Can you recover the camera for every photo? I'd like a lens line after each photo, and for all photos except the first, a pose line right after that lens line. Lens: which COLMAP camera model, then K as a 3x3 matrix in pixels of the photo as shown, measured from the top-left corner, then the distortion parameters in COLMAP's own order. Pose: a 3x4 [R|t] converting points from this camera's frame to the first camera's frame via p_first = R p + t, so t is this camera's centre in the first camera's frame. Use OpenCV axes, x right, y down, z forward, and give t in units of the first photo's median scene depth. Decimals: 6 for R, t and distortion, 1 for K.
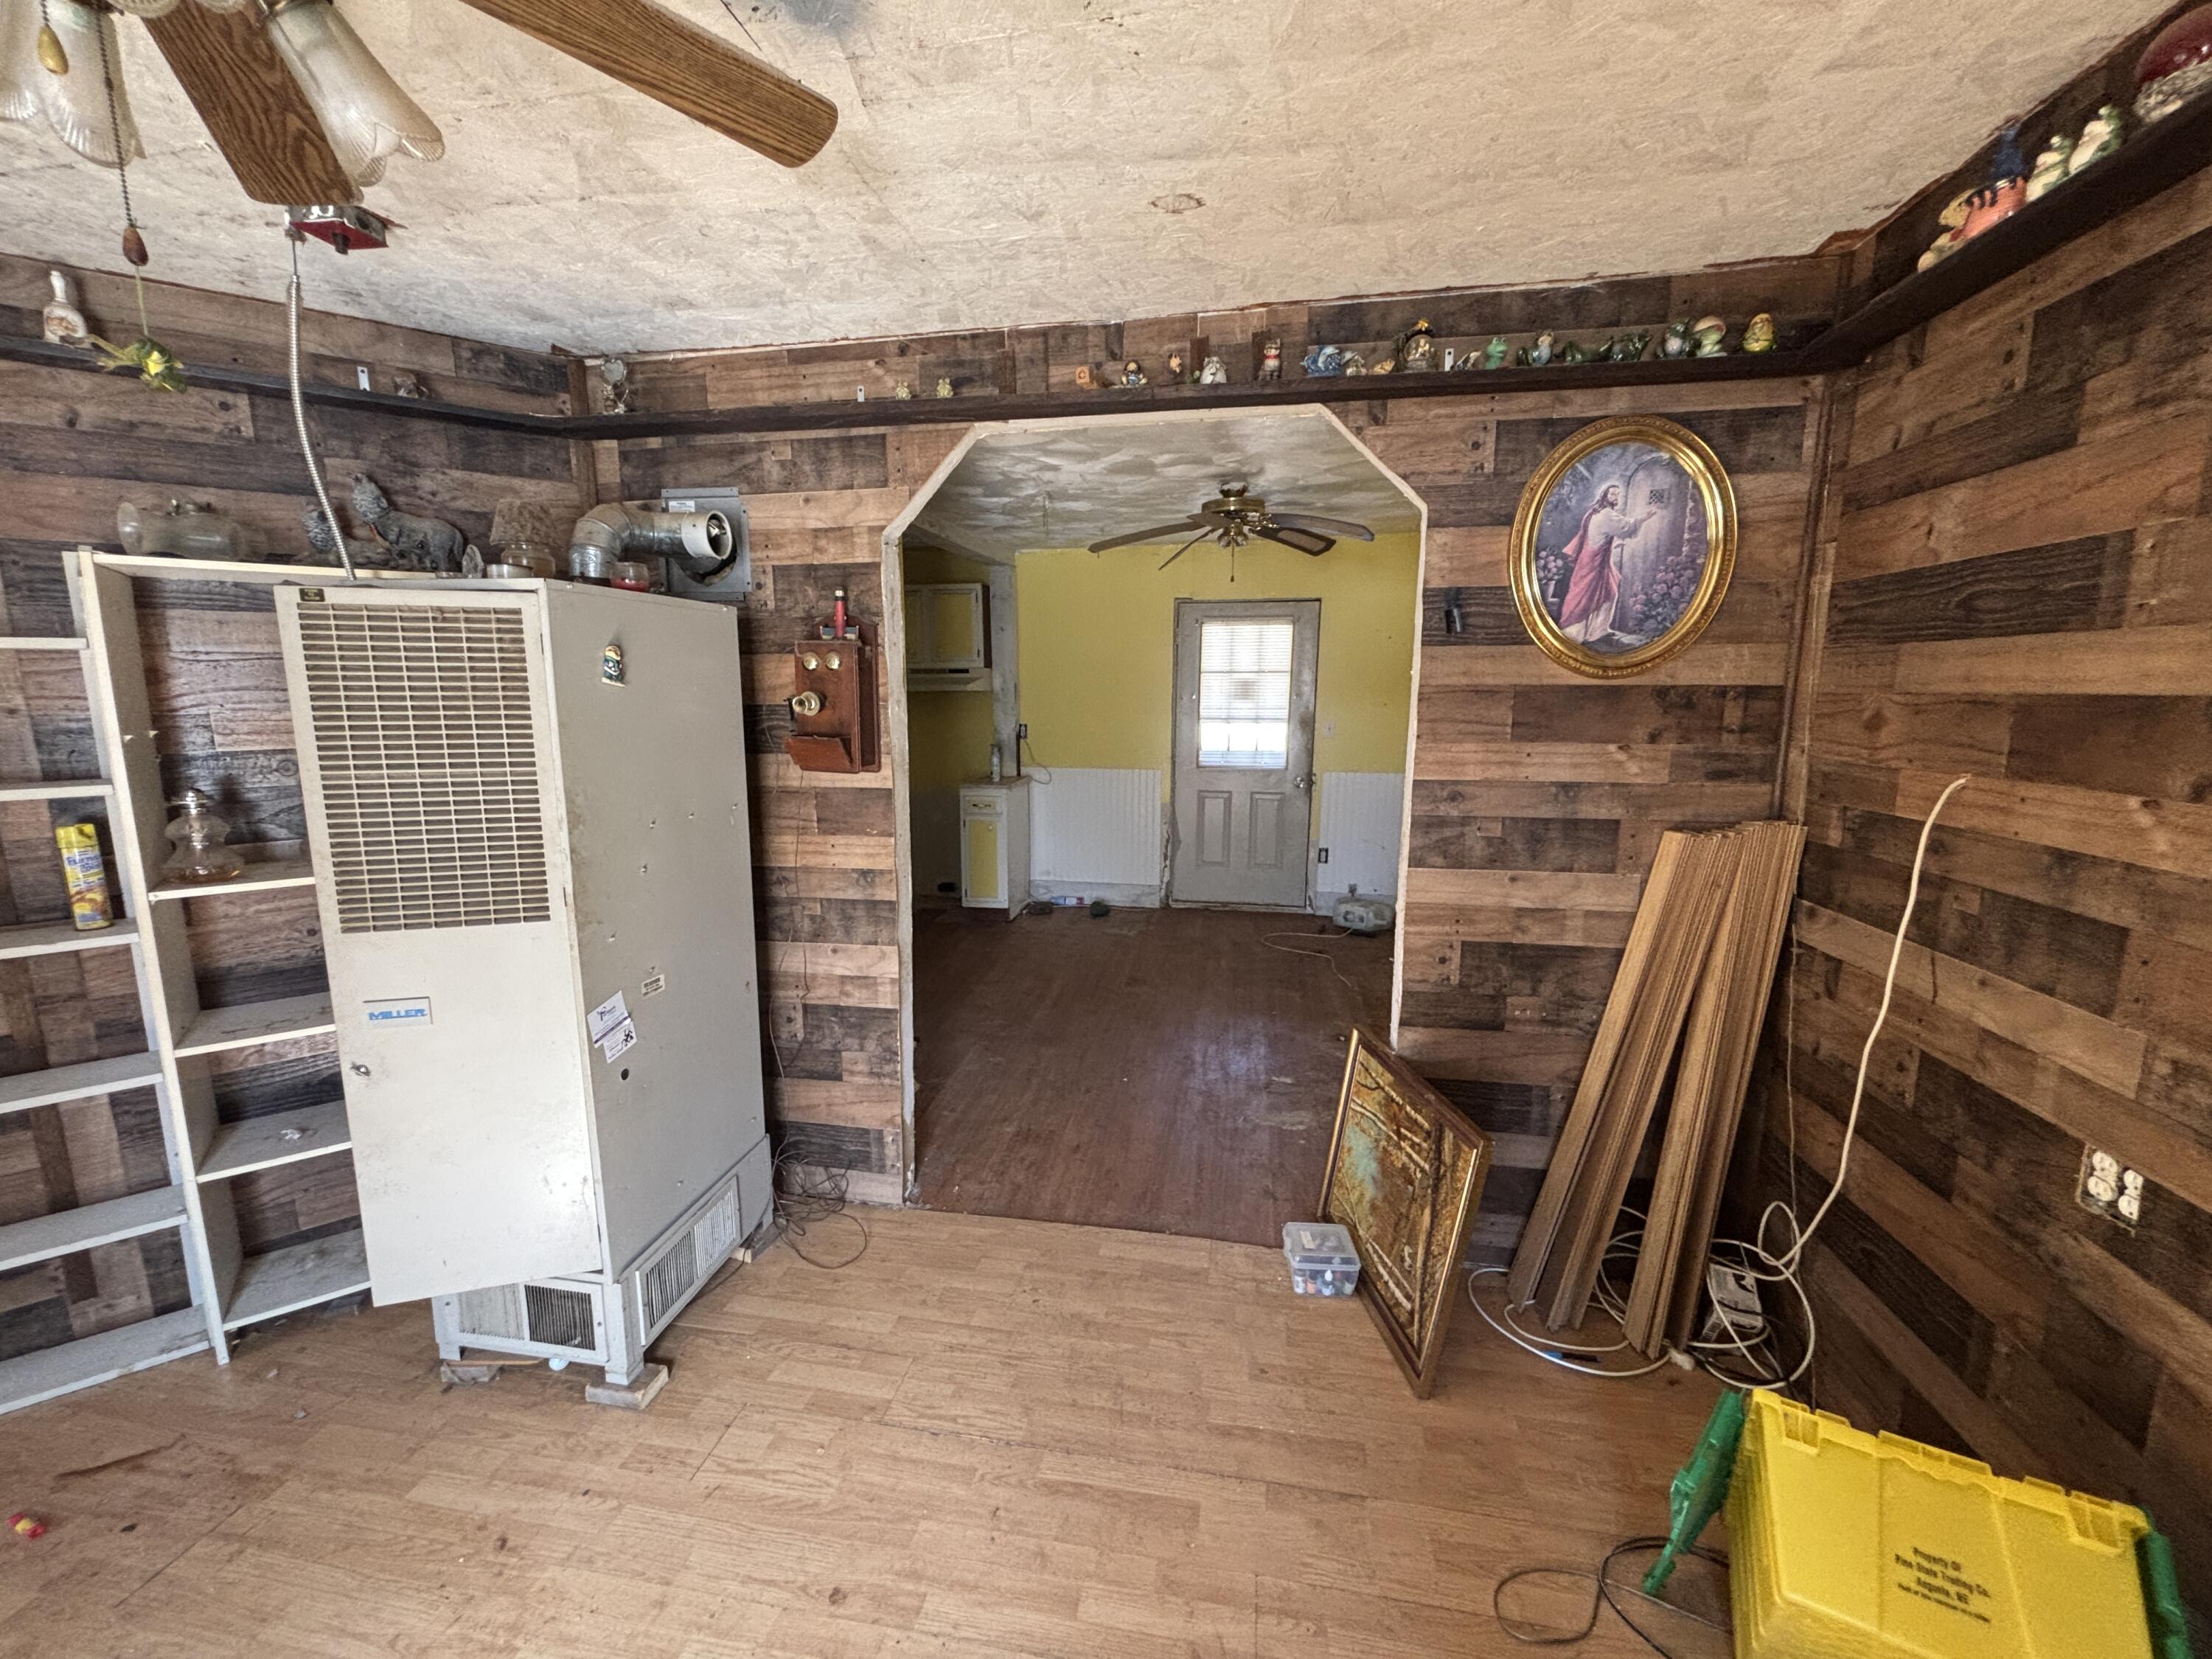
lens RADIAL K [[890.3, 0, 1099.4], [0, 890.3, 828.5], [0, 0, 1]] dist [0.000457, 0.000024]
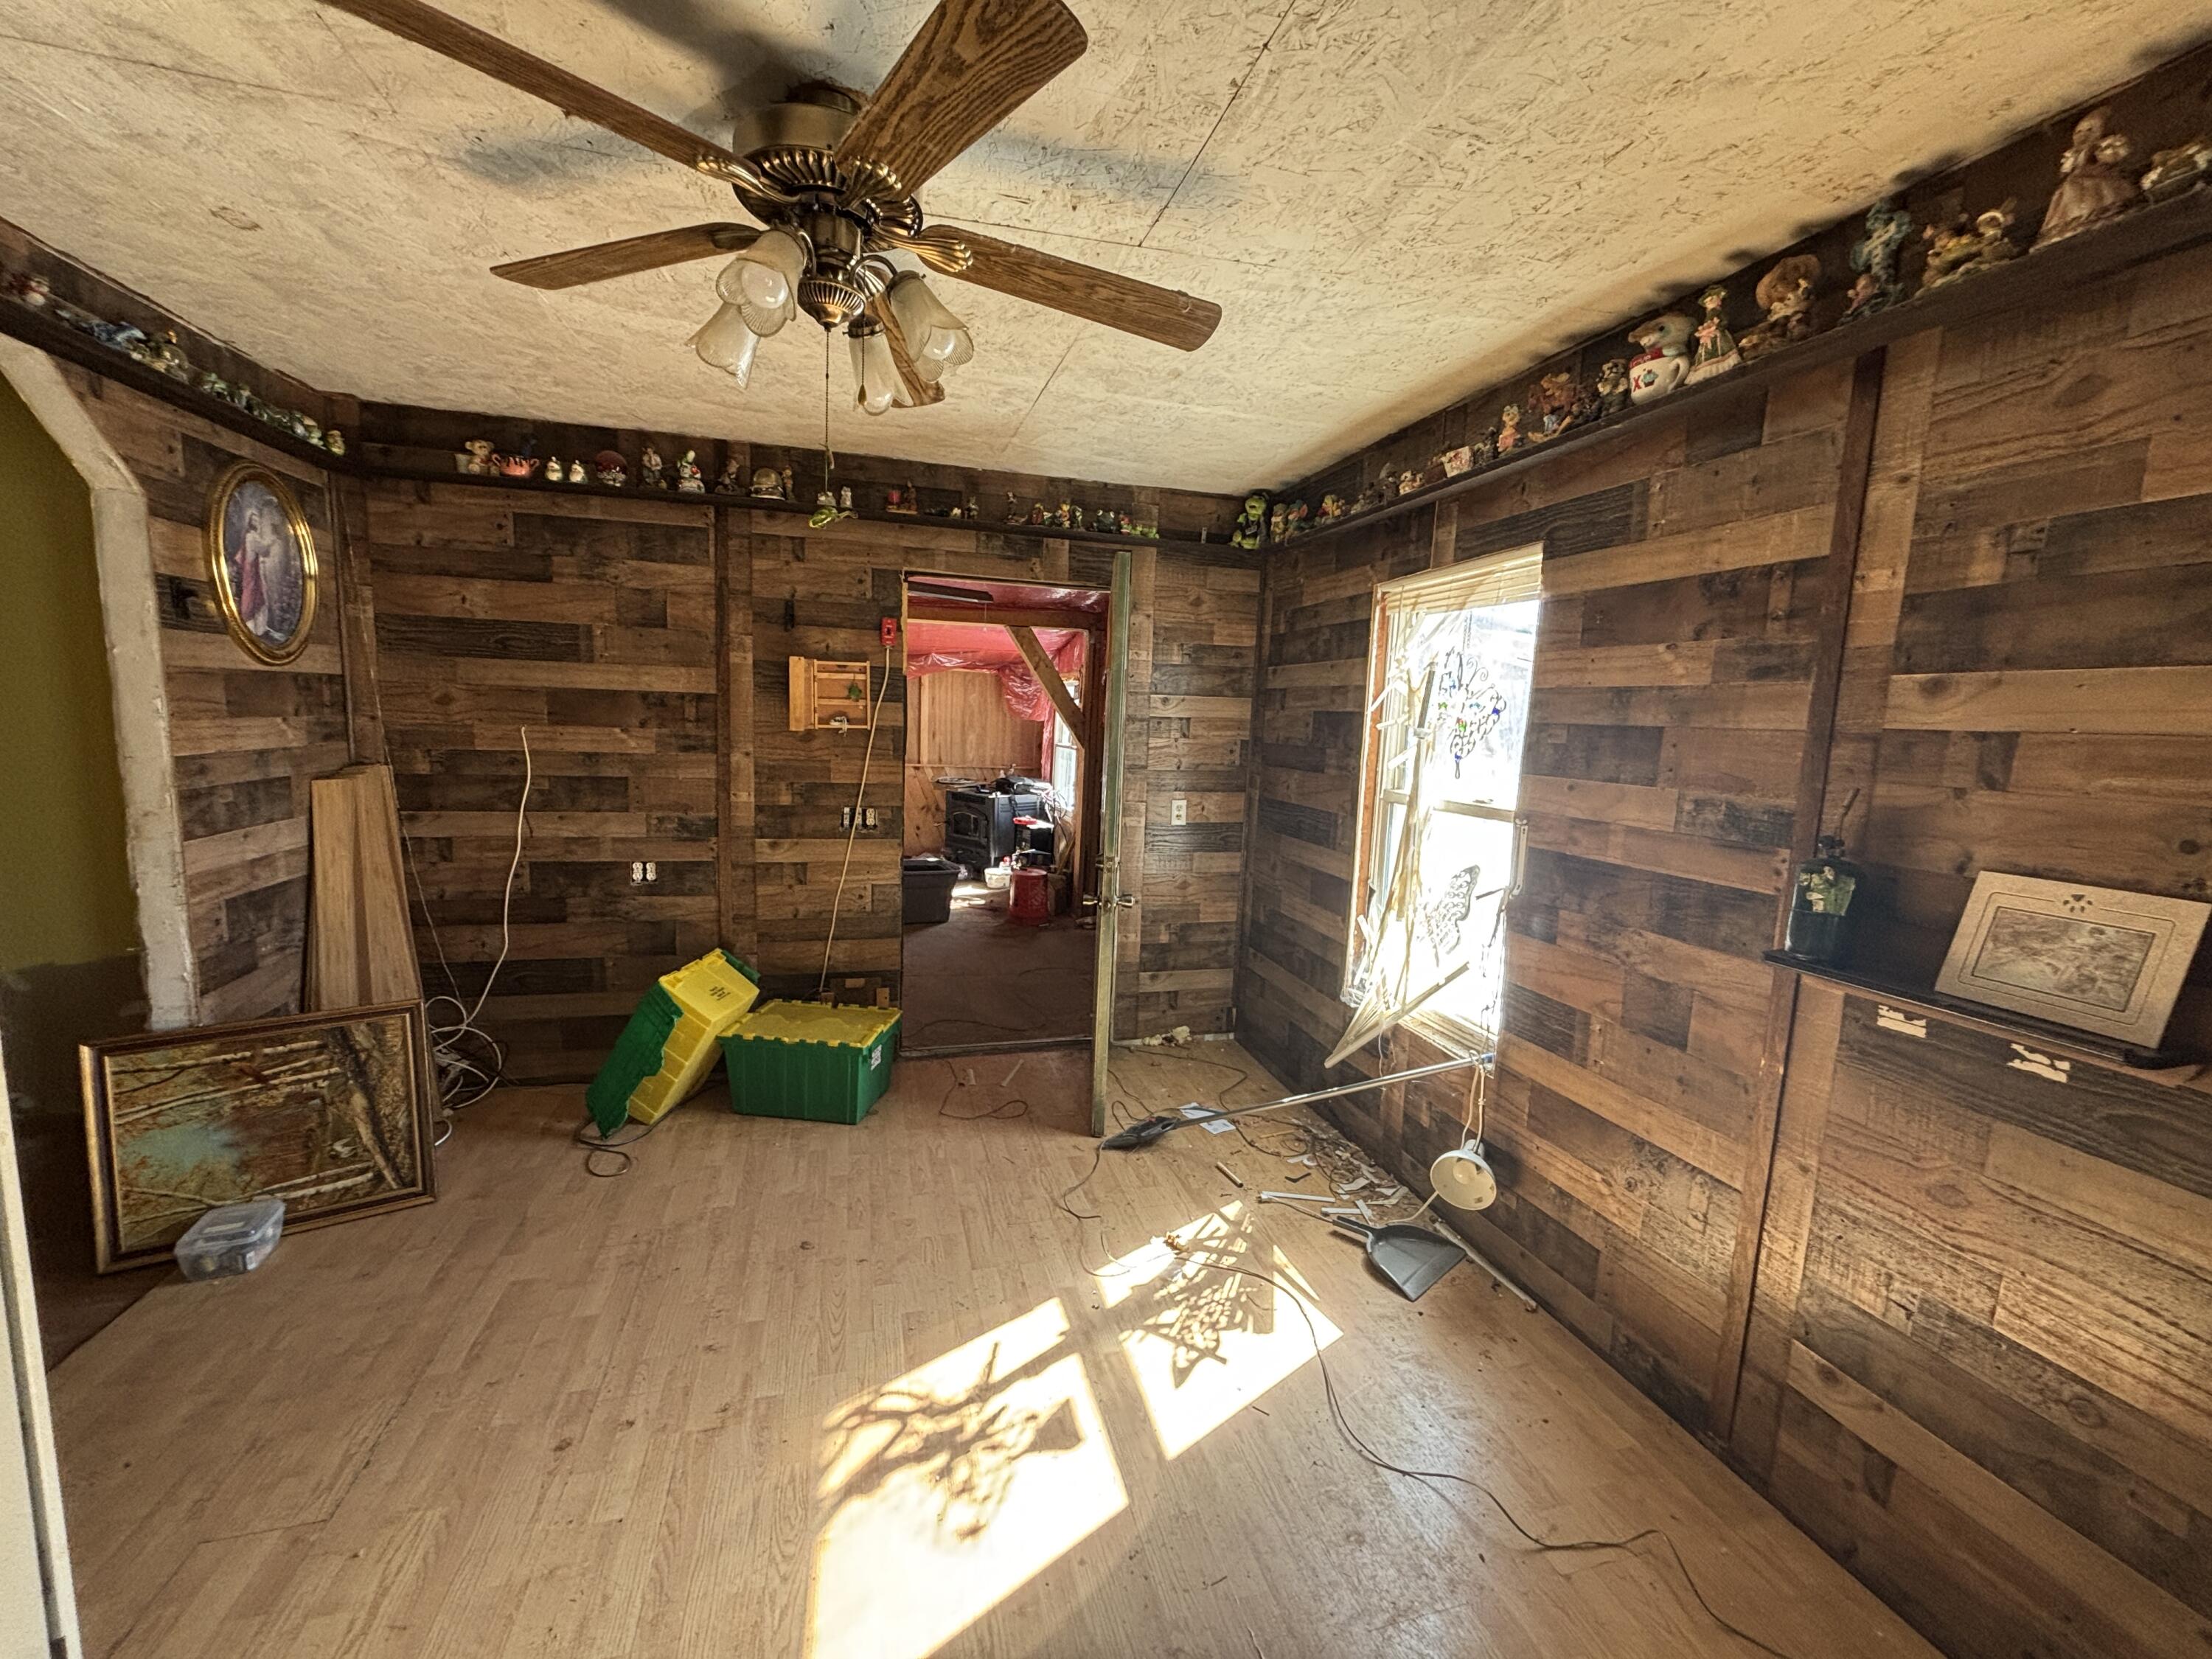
lens RADIAL K [[890.3, 0, 1106.6], [0, 890.3, 828.2], [0, 0, 1]] dist [0.000457, 0.000024]
pose [[-0.439644, -0.134315, 0.888072, -1.330664], [0.102505, 0.974792, 0.198176, -0.085760], [-0.892304, 0.178159, -0.414793, 0.601023]]
